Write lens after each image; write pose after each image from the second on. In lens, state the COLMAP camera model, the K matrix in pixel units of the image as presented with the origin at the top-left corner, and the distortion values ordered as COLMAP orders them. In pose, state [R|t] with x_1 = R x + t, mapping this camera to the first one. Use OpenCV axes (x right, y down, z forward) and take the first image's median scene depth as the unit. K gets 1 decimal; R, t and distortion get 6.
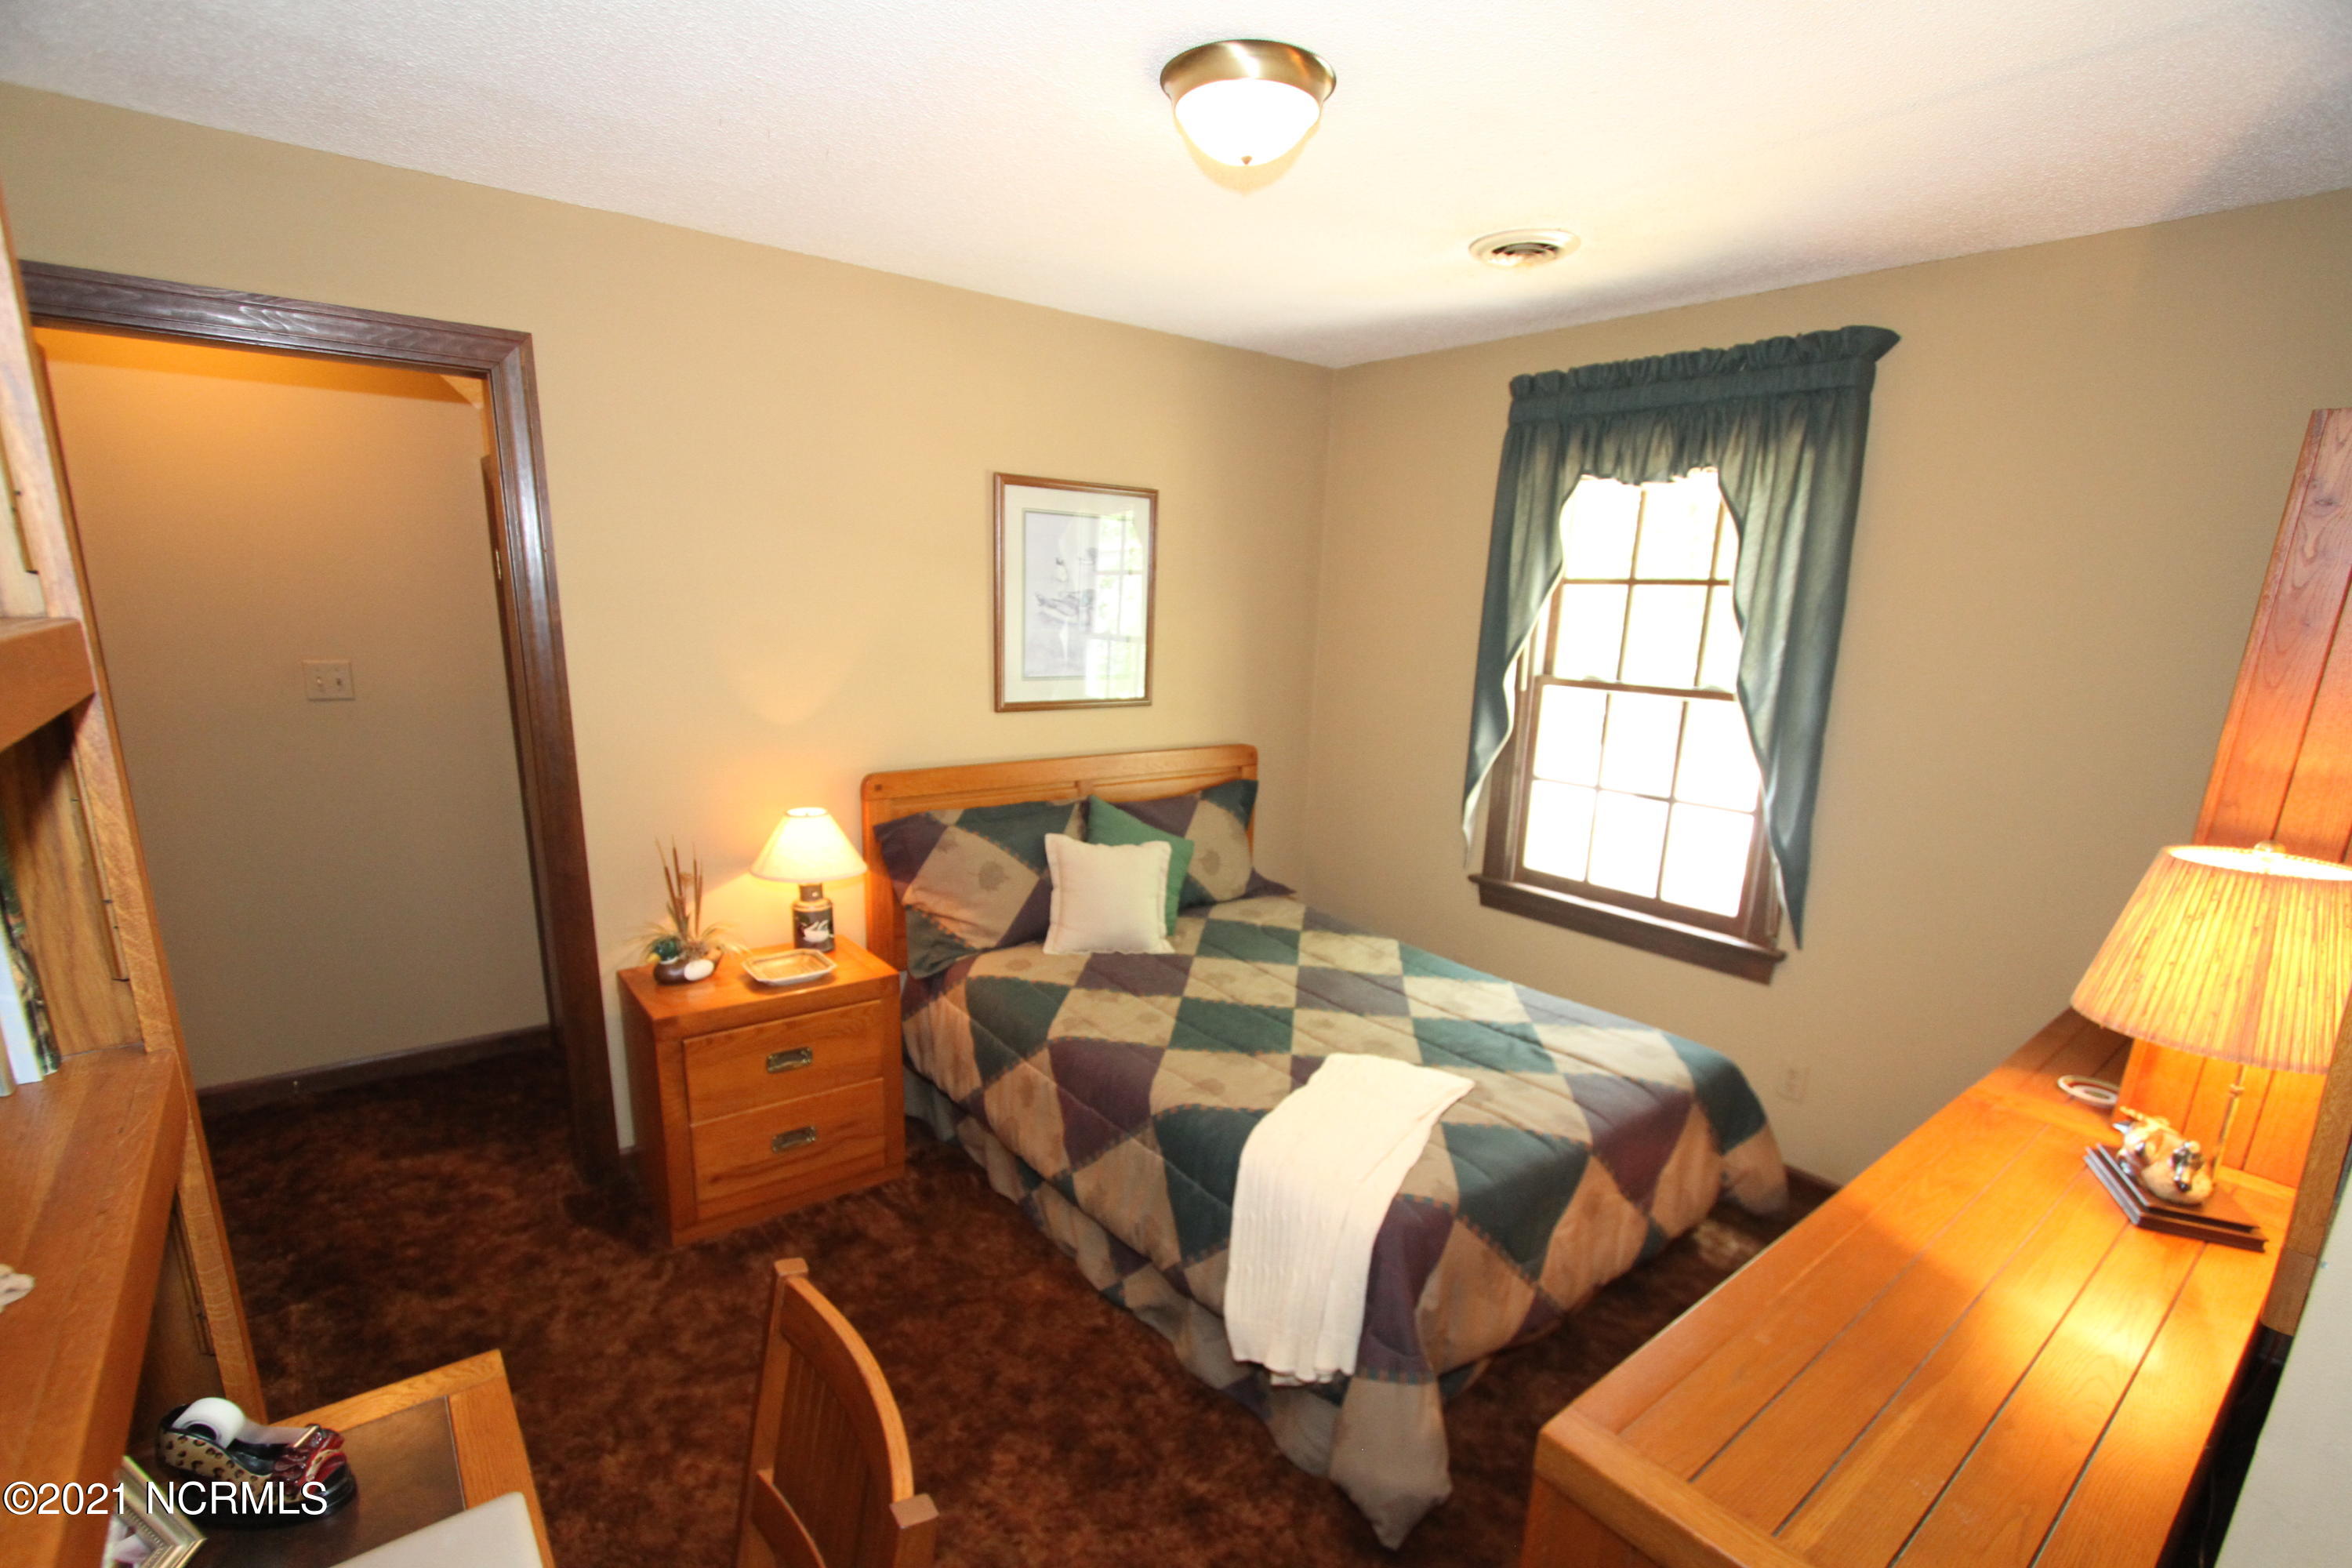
lens RADIAL K [[1079.9, 0, 1173.3], [0, 1079.9, 871.7], [0, 0, 1]] dist [-0.014311, -0.000238]
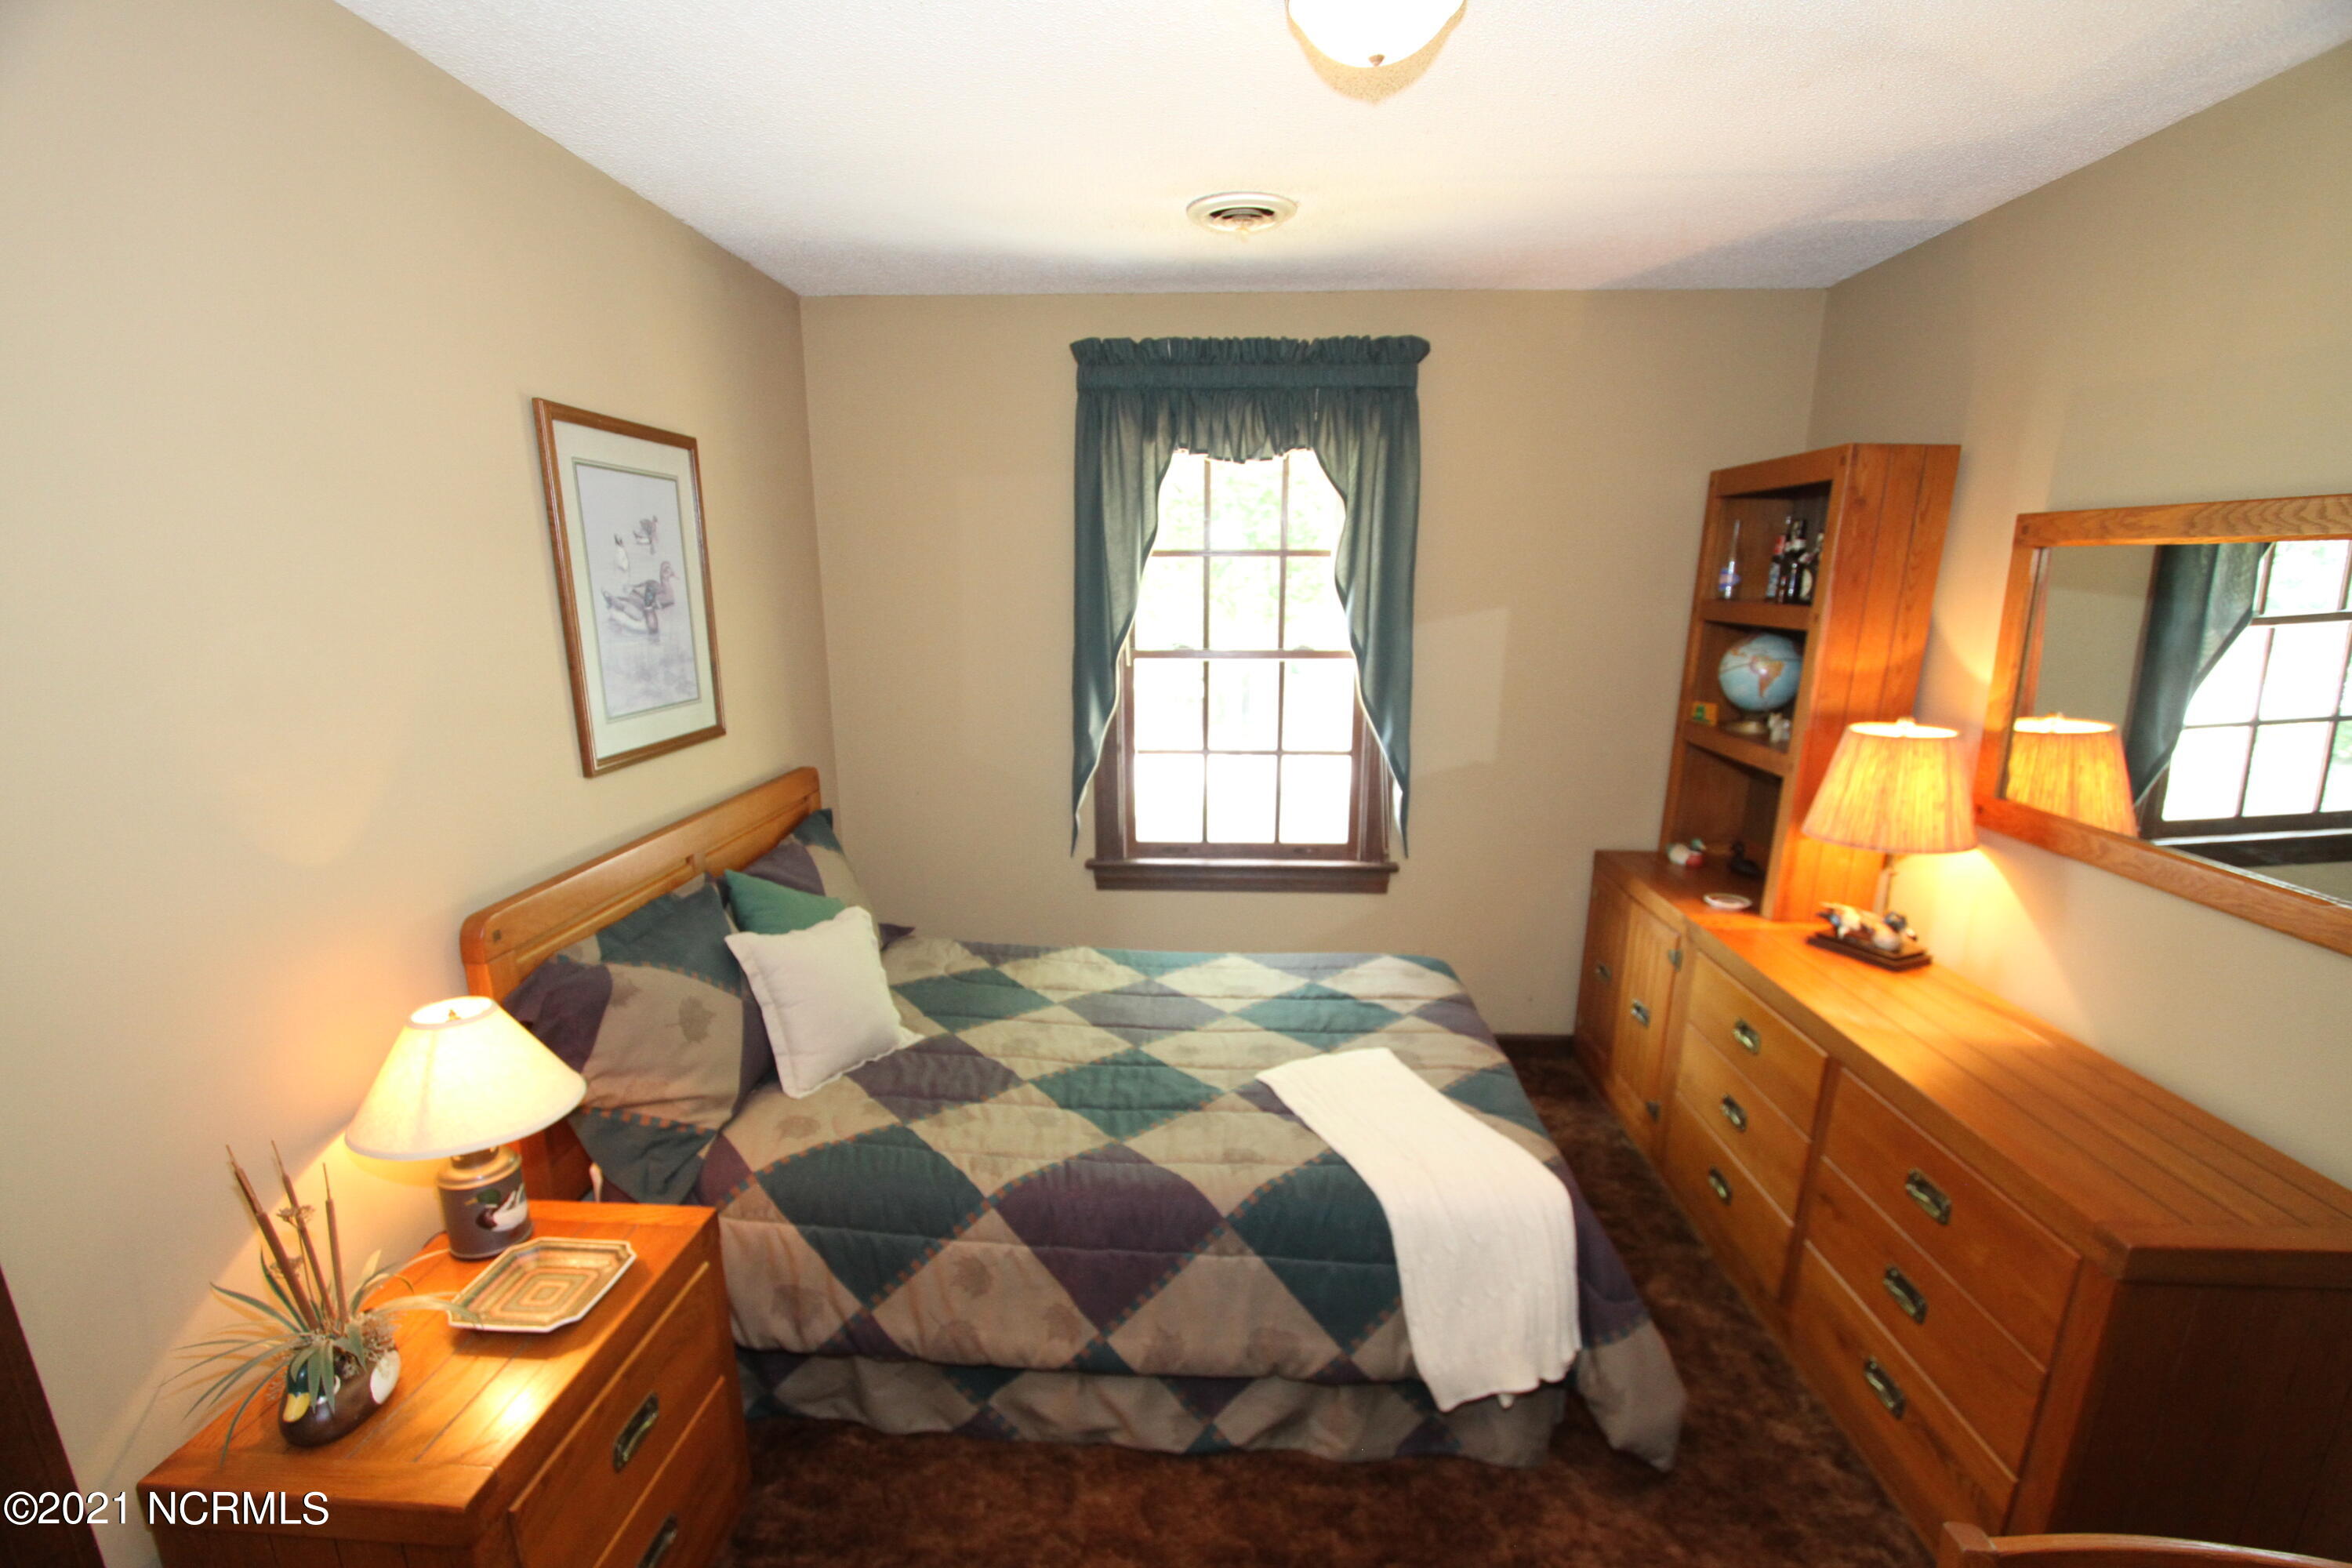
lens RADIAL K [[1079.9, 0, 1173.3], [0, 1079.9, 871.7], [0, 0, 1]] dist [-0.014311, -0.000238]
pose [[0.663580, -0.228088, 0.712487, -0.441255], [0.204691, 0.971402, 0.120333, -0.107612], [-0.719557, 0.065988, 0.691291, 0.335449]]
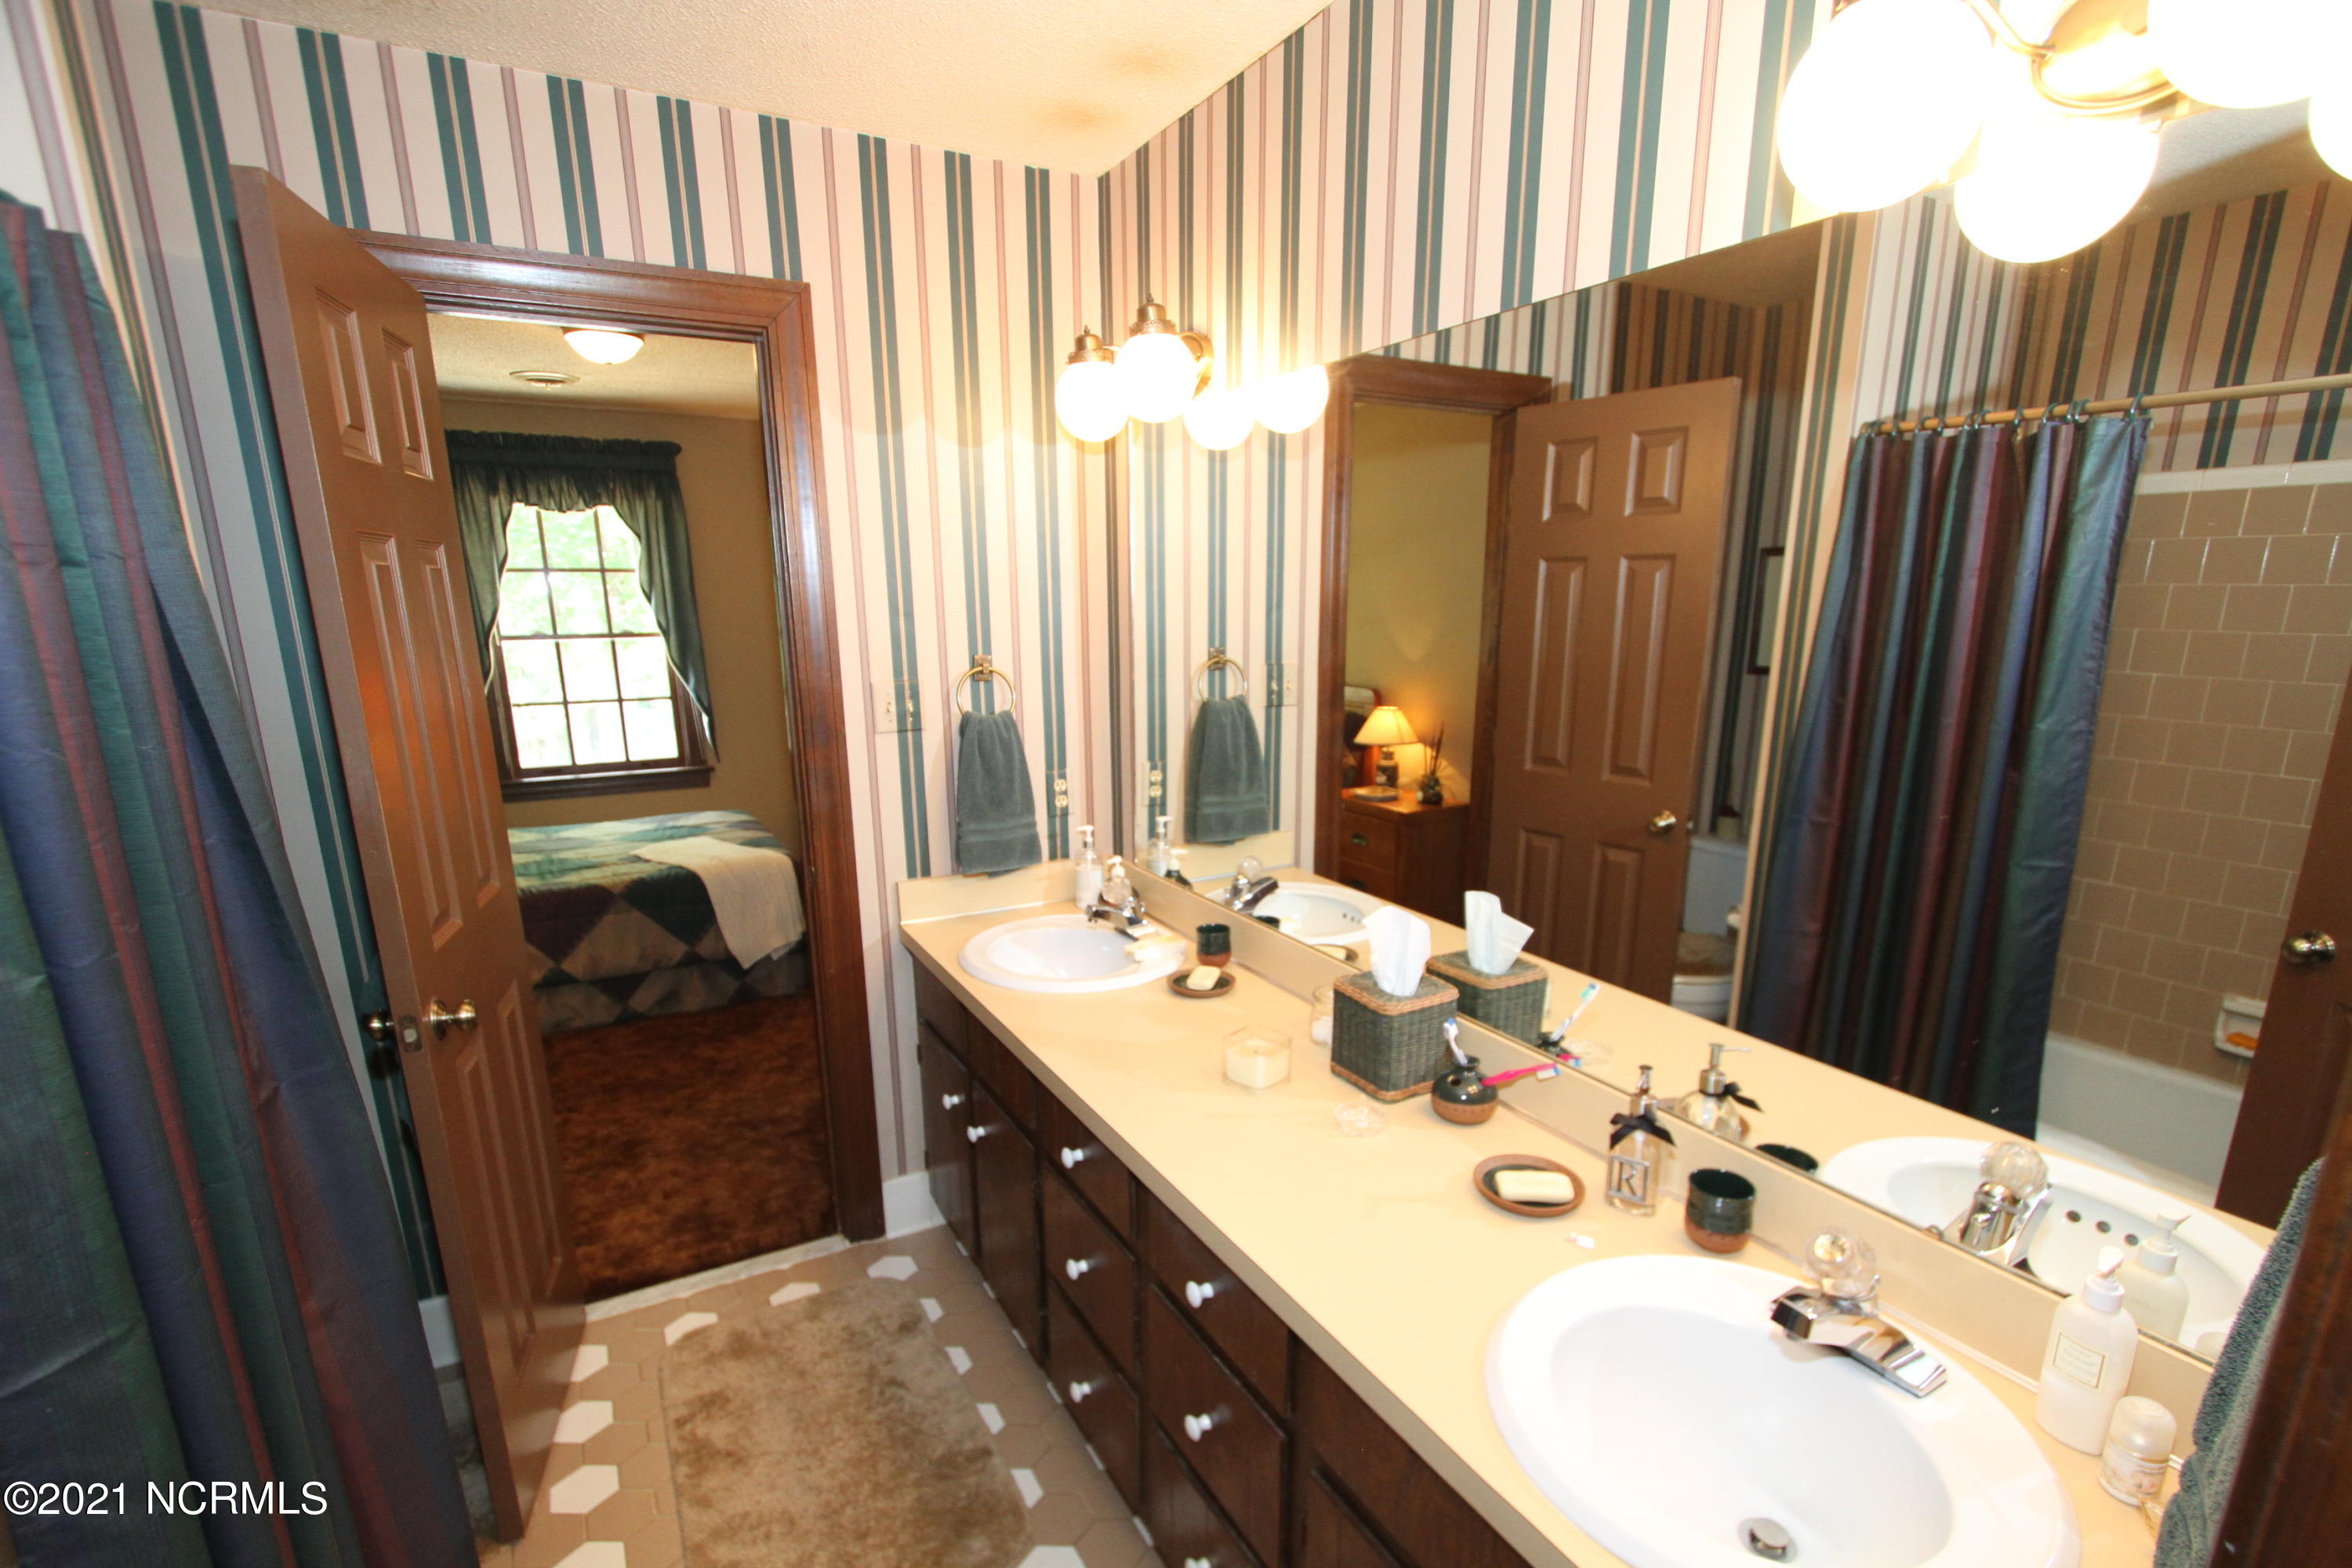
lens RADIAL K [[1079.9, 0, 1173.3], [0, 1079.9, 871.7], [0, 0, 1]] dist [-0.014311, -0.000238]
pose [[0.162694, -0.272085, 0.948420, -1.106204], [0.255877, 0.939976, 0.225769, 0.028567], [-0.952921, 0.205948, 0.222549, -0.148548]]
